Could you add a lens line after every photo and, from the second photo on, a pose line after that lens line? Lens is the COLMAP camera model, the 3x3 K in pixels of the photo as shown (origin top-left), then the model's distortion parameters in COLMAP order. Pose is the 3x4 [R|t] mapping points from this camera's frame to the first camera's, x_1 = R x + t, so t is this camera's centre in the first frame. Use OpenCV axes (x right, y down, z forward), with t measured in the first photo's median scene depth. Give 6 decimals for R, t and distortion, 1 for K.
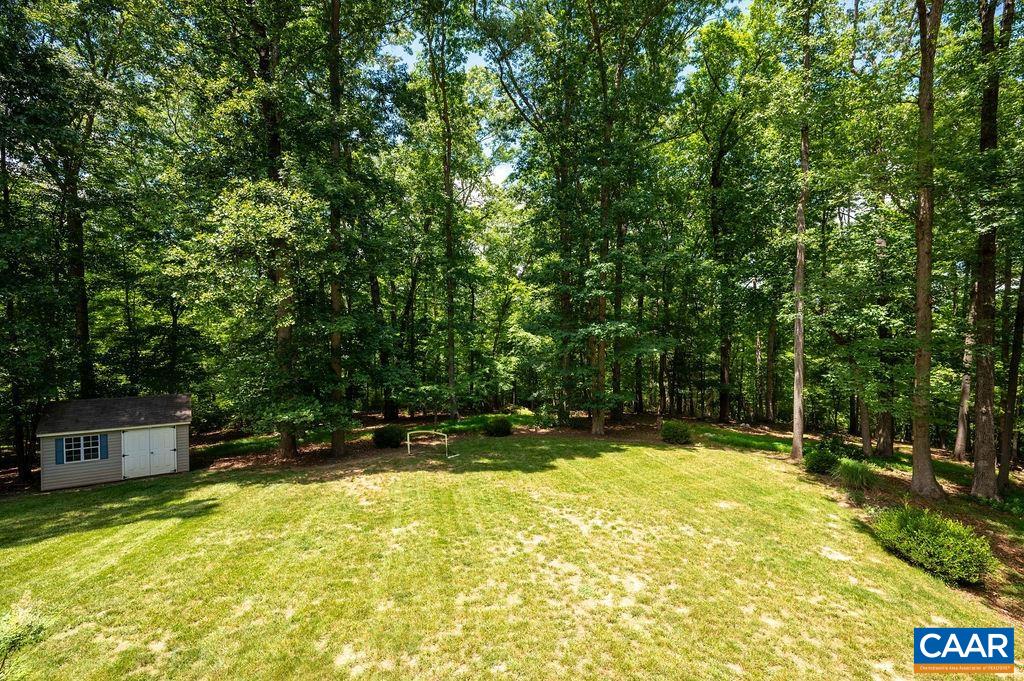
lens RADIAL K [[503.8, 0, 512.3], [0, 503.8, 339.9], [0, 0, 1]] dist [-0.002792, 0.000534]
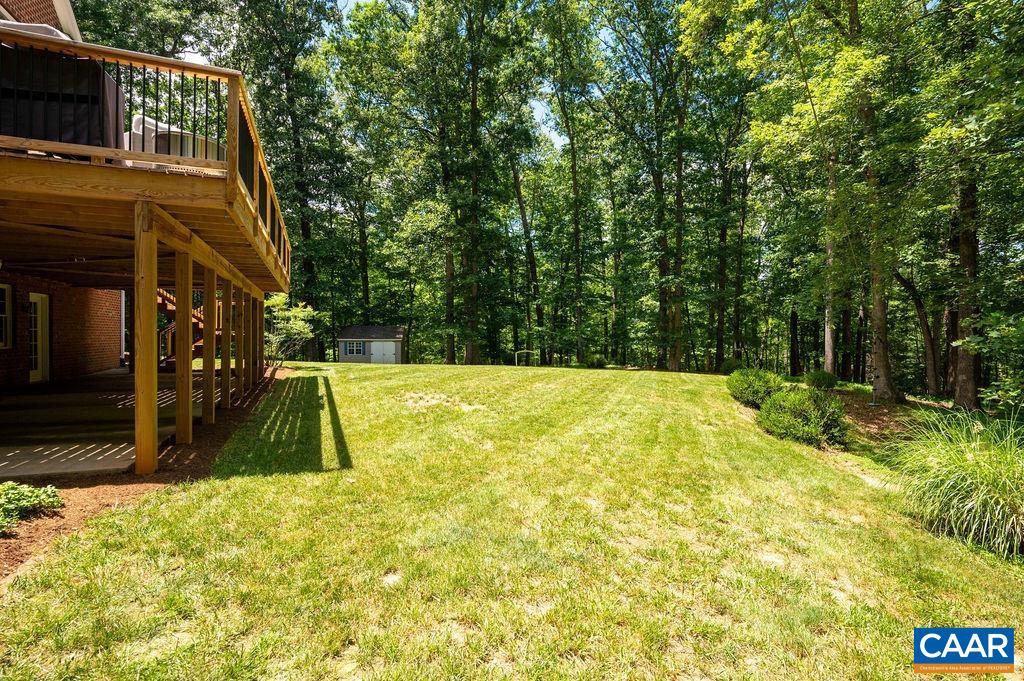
lens RADIAL K [[482.7, 0, 513.4], [0, 482.7, 339.8], [0, 0, 1]] dist [-0.001621, 0.000056]
pose [[0.890596, 0.006569, -0.454748, 0.611718], [-0.005694, 0.999978, 0.003293, 0.190149], [0.454760, -0.000344, 0.890614, -0.442495]]
